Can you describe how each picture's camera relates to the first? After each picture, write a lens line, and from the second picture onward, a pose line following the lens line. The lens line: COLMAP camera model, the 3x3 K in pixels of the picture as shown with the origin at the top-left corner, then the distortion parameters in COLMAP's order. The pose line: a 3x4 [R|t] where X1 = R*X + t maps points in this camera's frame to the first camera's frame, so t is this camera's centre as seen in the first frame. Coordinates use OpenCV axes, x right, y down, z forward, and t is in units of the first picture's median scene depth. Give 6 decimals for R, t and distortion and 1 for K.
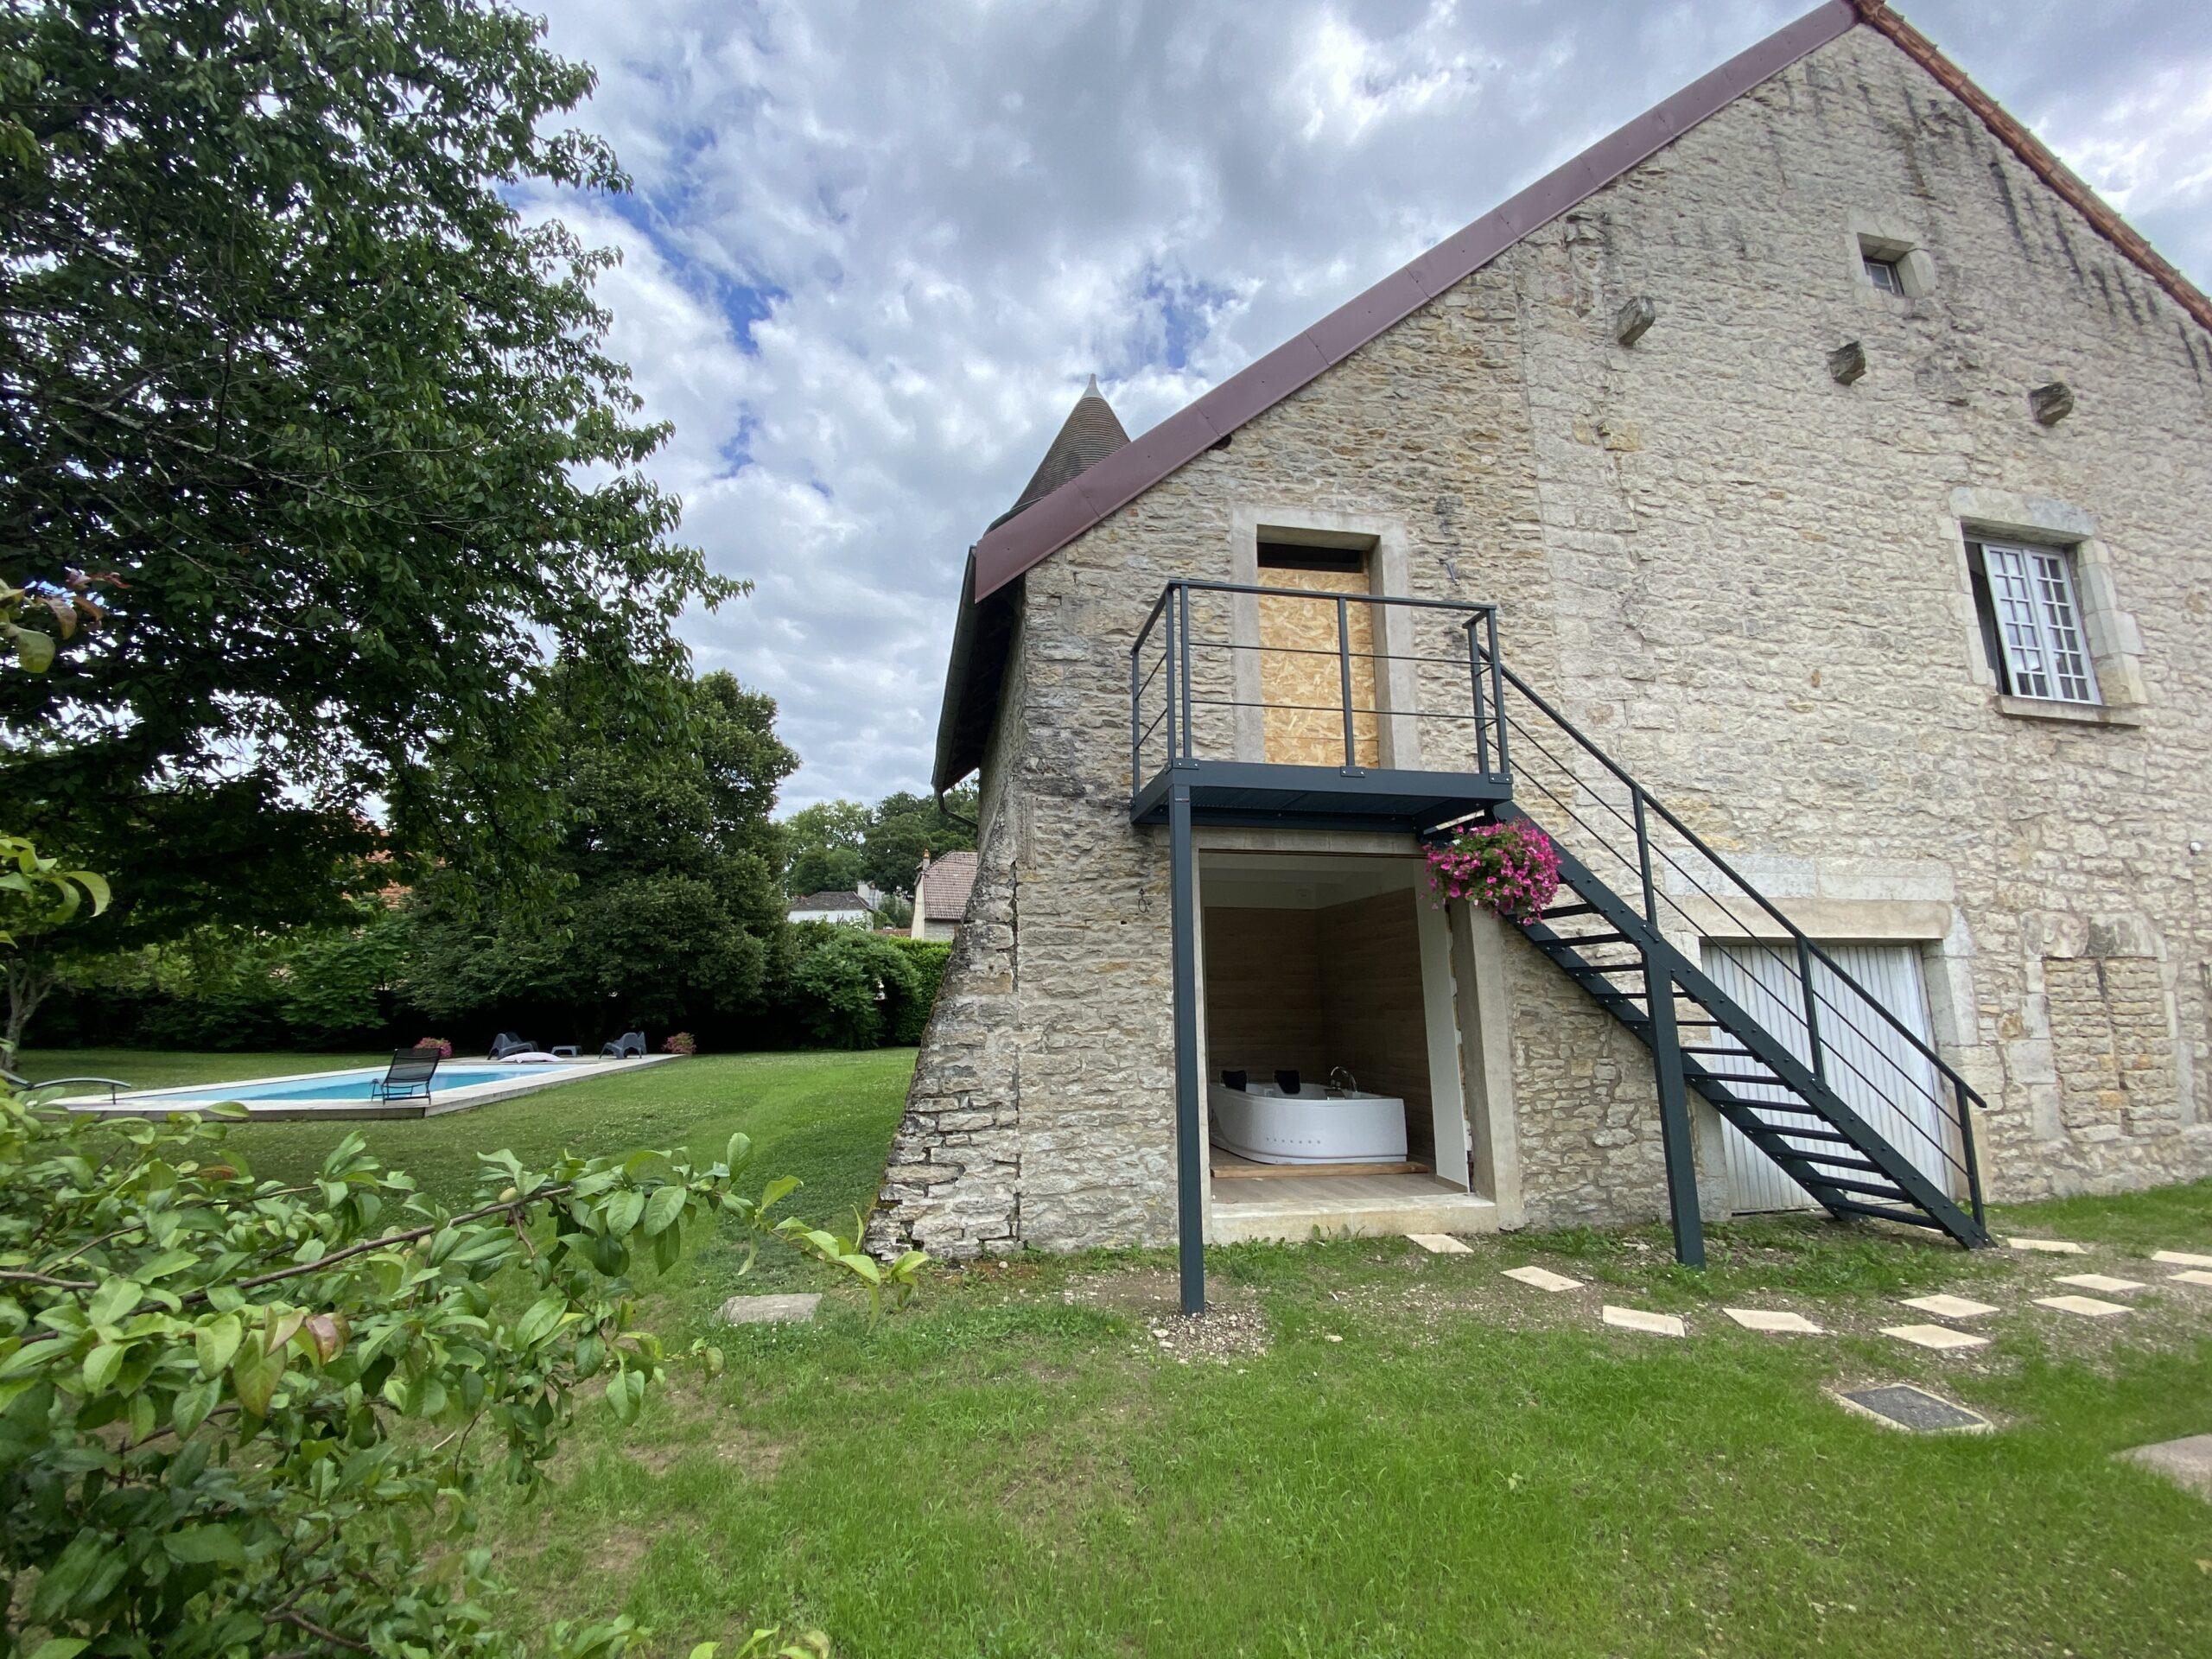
lens RADIAL K [[892.5, 0, 1096.8], [0, 892.5, 832.6], [0, 0, 1]] dist [0.013488, -0.017832]
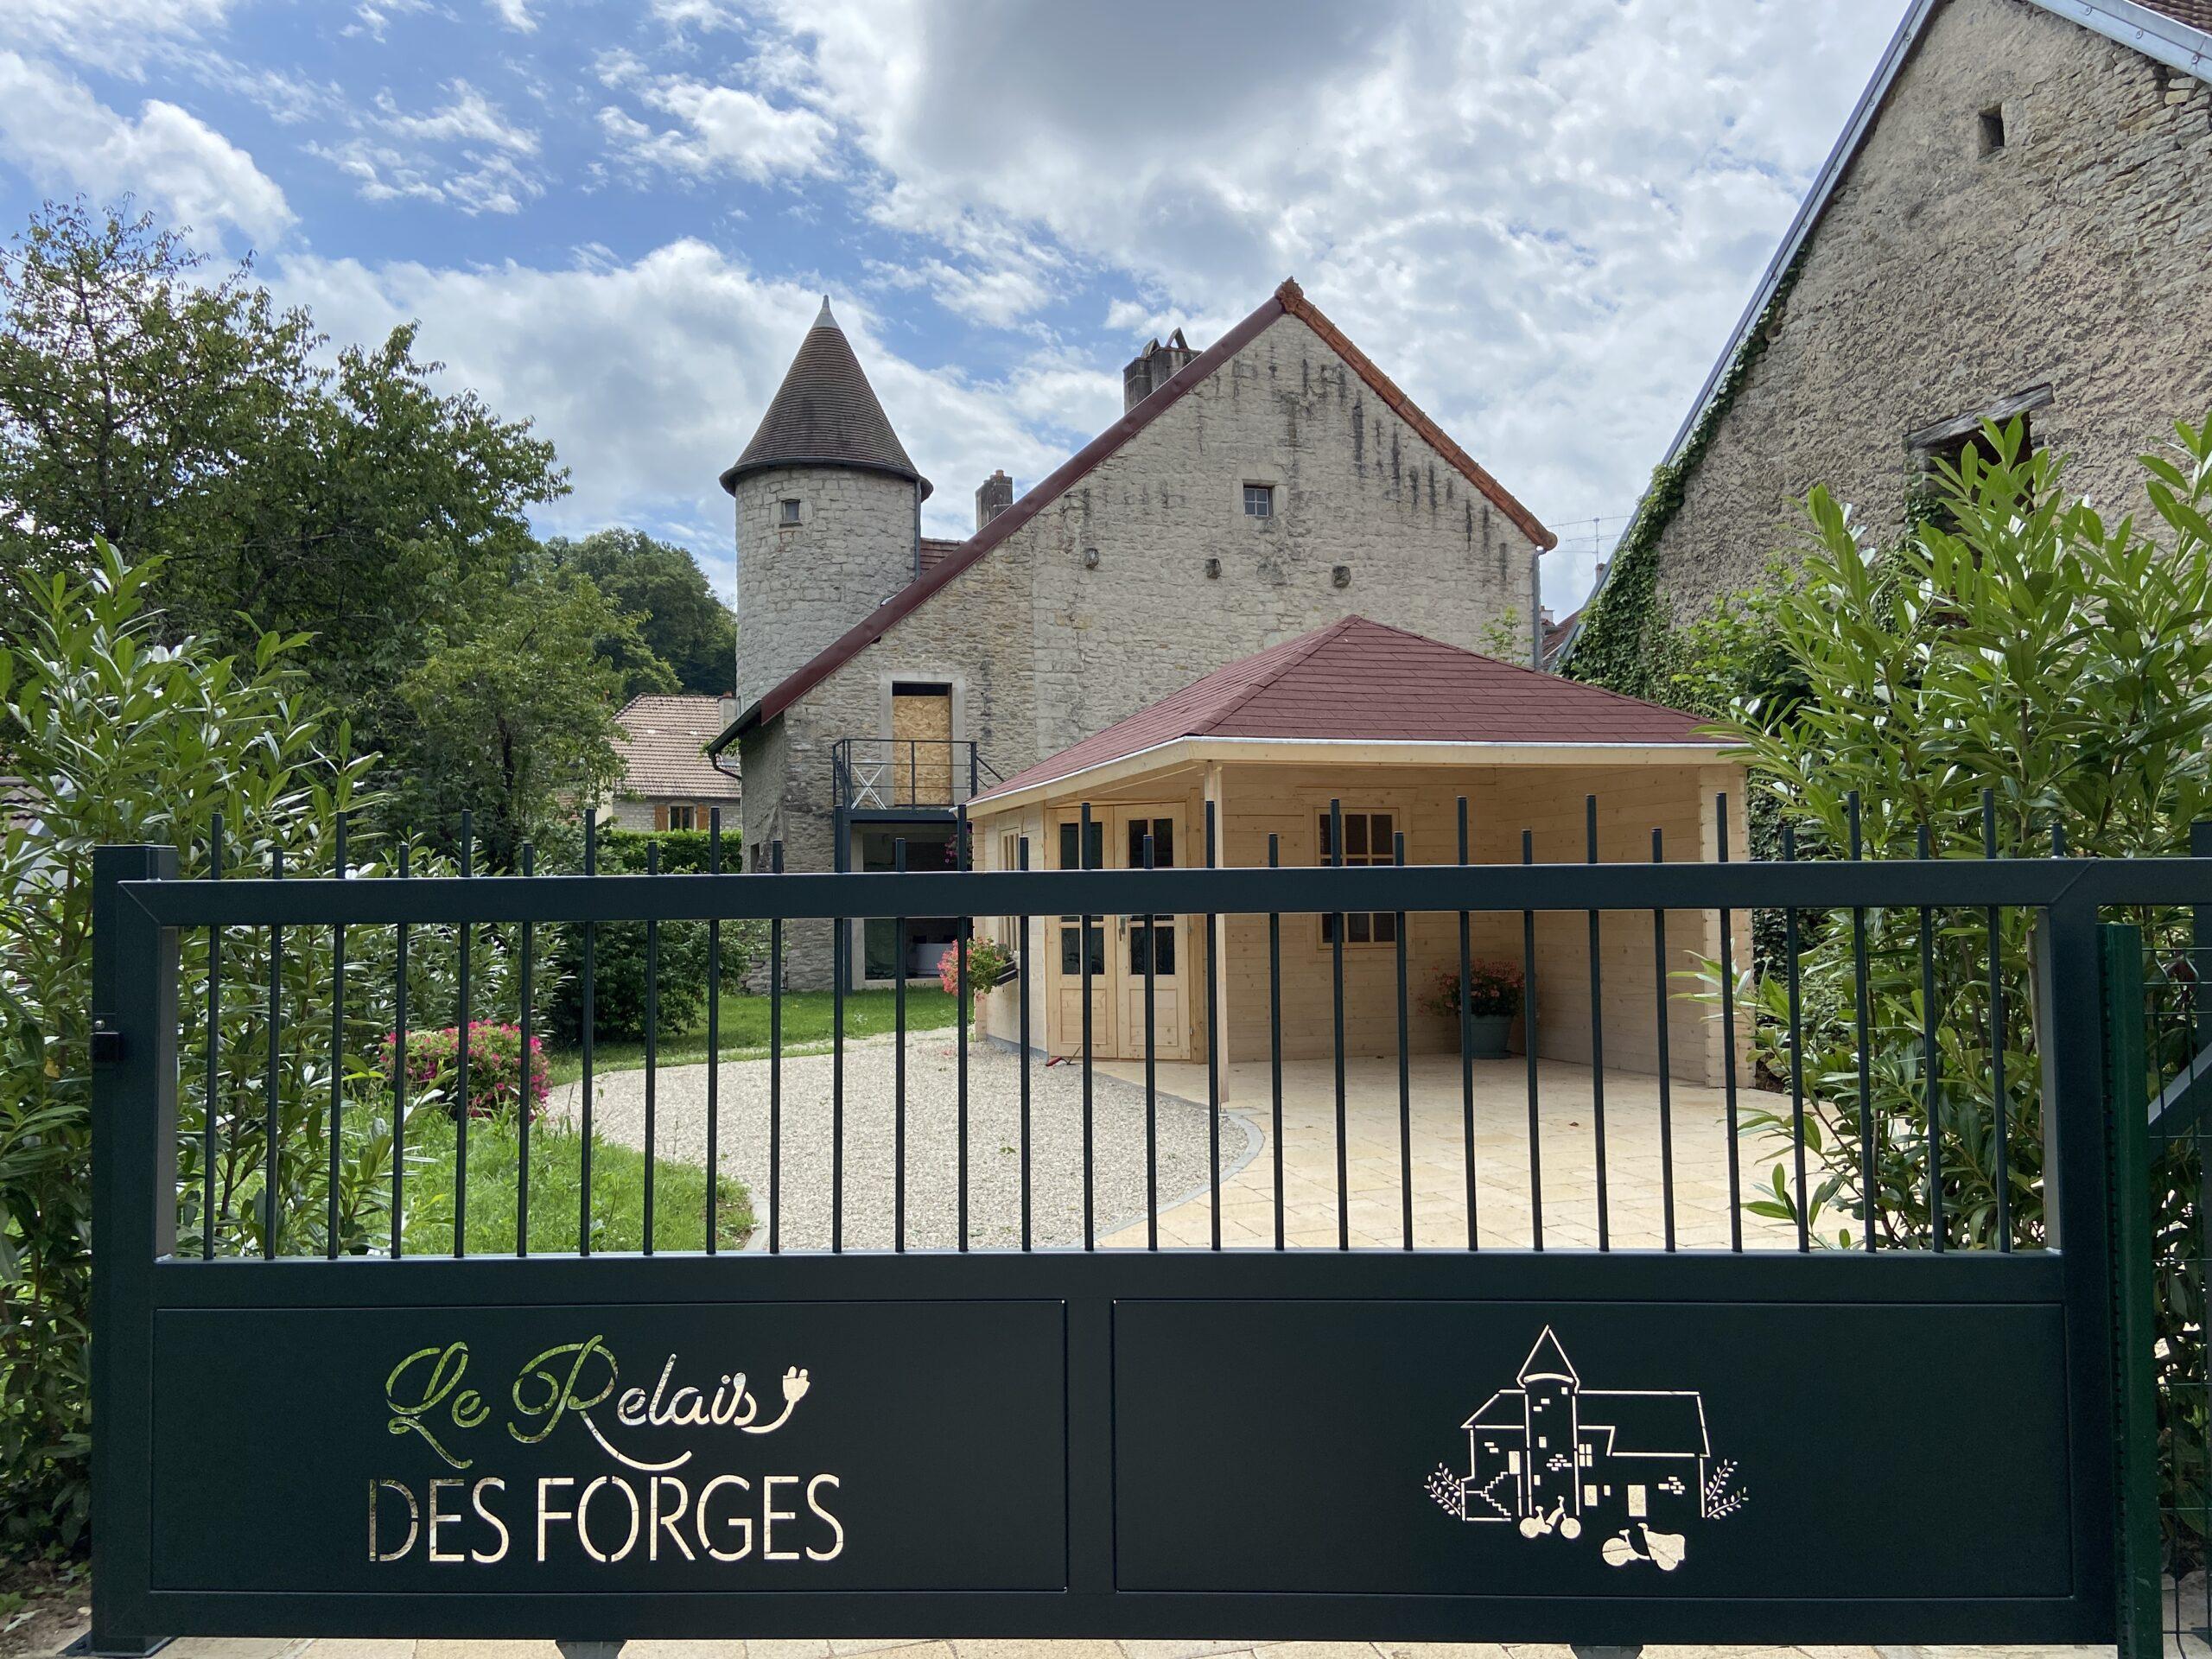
lens RADIAL K [[1669.4, 0, 1114.5], [0, 1669.4, 837.9], [0, 0, 1]] dist [0.128473, -0.170489]
pose [[0.989130, -0.007285, 0.146864, 0.112589], [-0.013179, 0.990360, 0.137889, -0.534461], [-0.146453, -0.138326, 0.979499, -3.107680]]
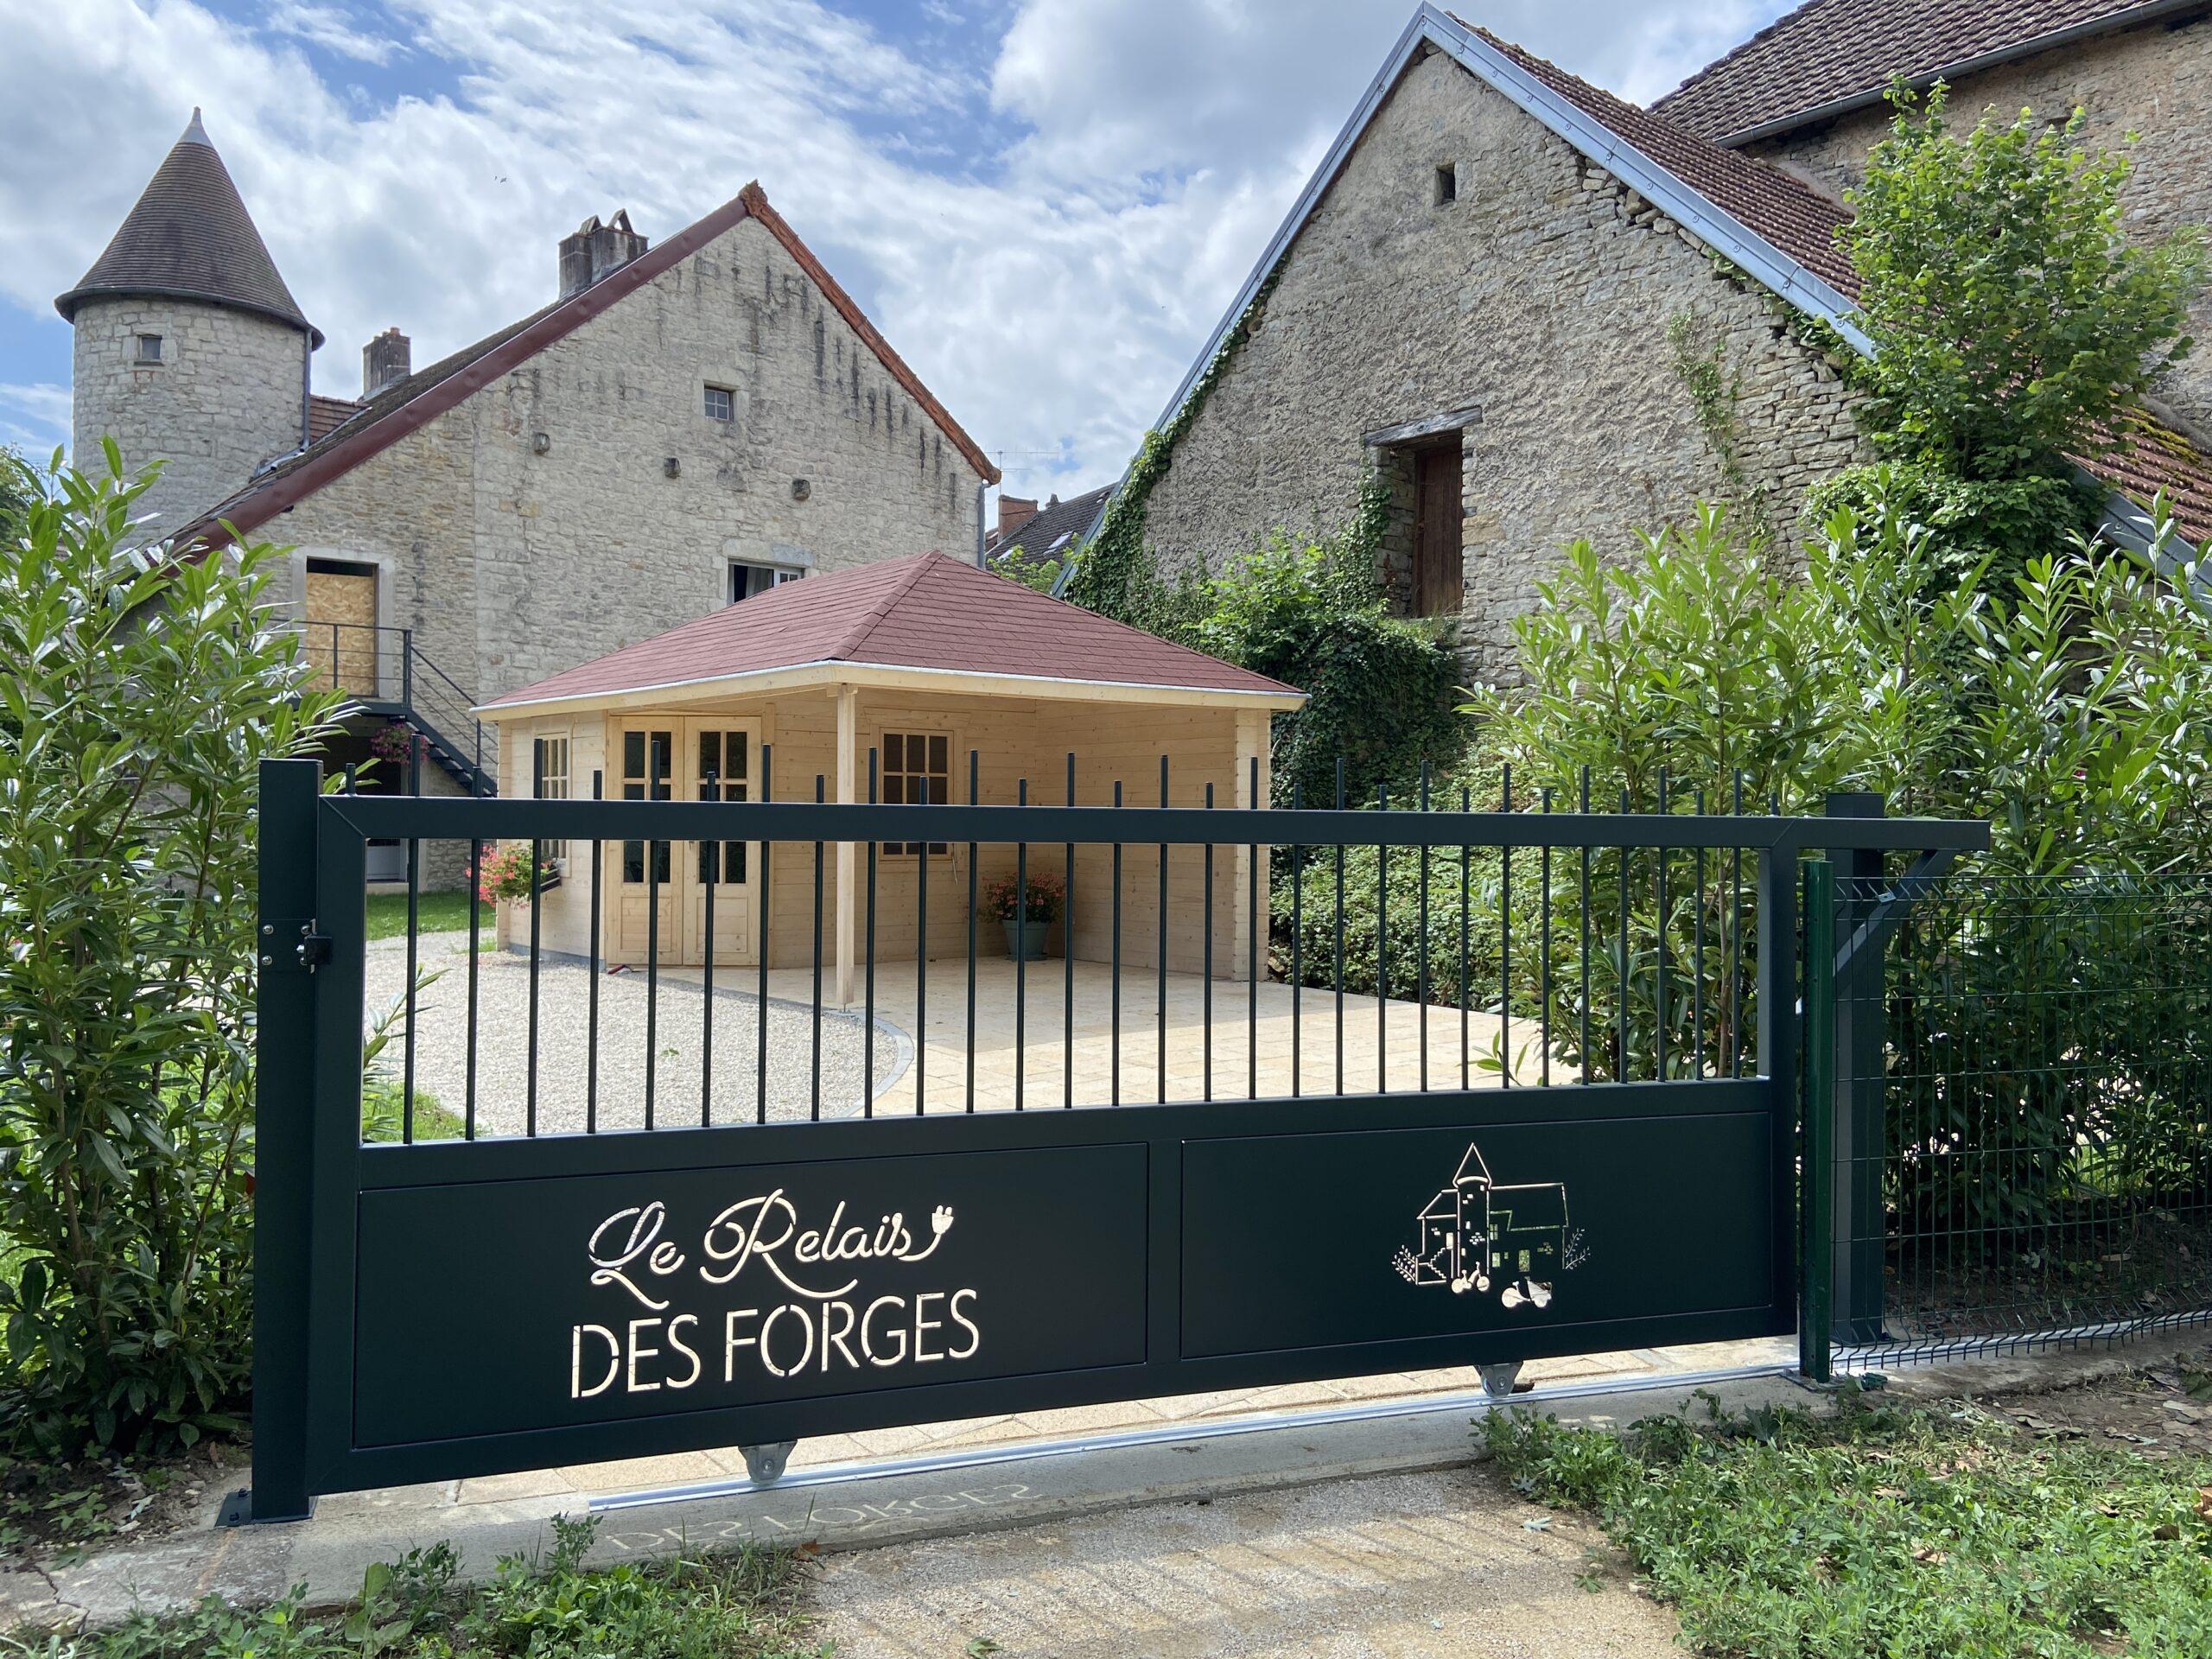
lens RADIAL K [[1661.4, 0, 1111.4], [0, 1661.4, 809.9], [0, 0, 1]] dist [0.127160, -0.163287]
pose [[0.870046, 0.010308, 0.492863, -0.114151], [-0.099397, 0.982916, 0.154908, -0.548984], [-0.482846, -0.183766, 0.856207, -3.144103]]
